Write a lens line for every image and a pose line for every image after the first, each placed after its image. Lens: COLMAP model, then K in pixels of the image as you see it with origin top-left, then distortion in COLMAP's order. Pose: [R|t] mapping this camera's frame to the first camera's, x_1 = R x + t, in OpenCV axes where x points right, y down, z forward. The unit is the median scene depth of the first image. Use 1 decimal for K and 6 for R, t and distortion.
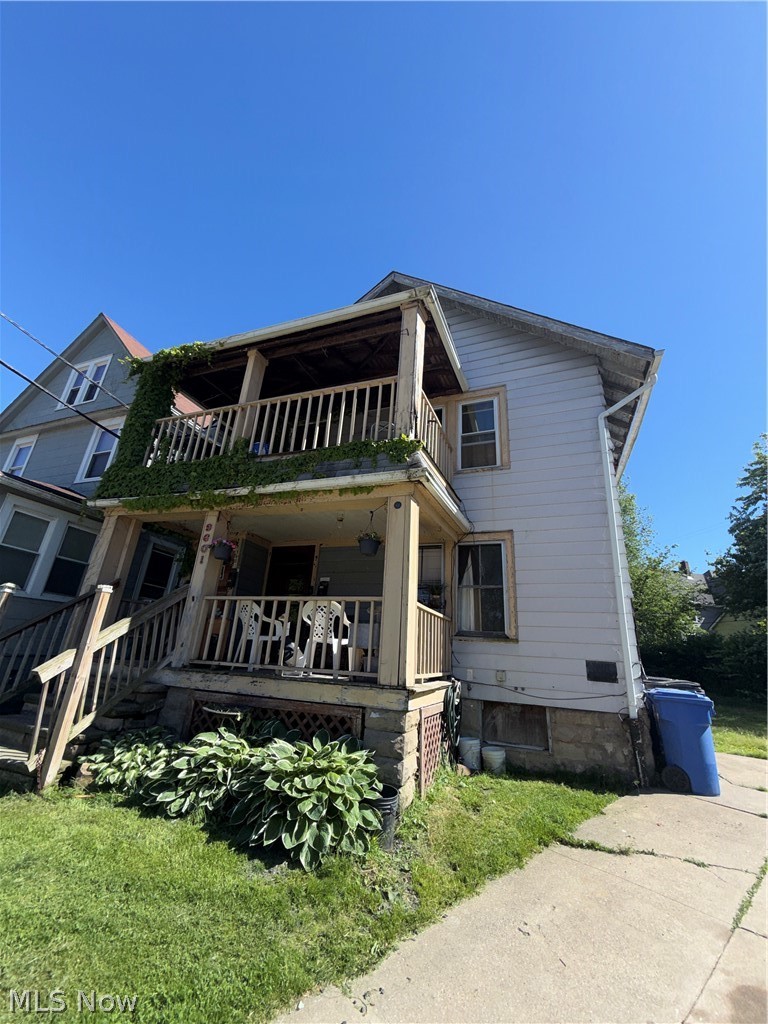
lens RADIAL K [[406.8, 0, 384.0], [0, 406.8, 512.0], [0, 0, 1]] dist [-0.024211, -0.000004]
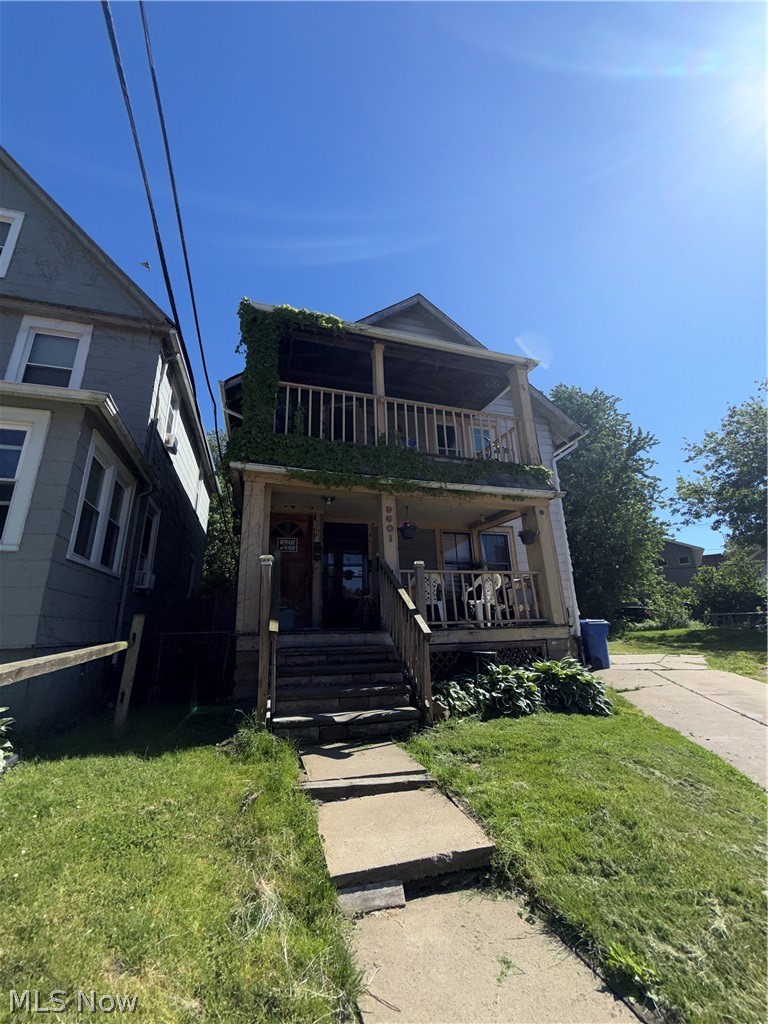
lens RADIAL K [[387.1, 0, 384.0], [0, 387.1, 512.0], [0, 0, 1]] dist [0.000097, 0.000001]
pose [[0.807083, 0.088541, 0.583762, -1.132981], [-0.131878, 0.990747, 0.032058, 0.012008], [-0.575522, -0.102859, 0.811292, 0.128726]]
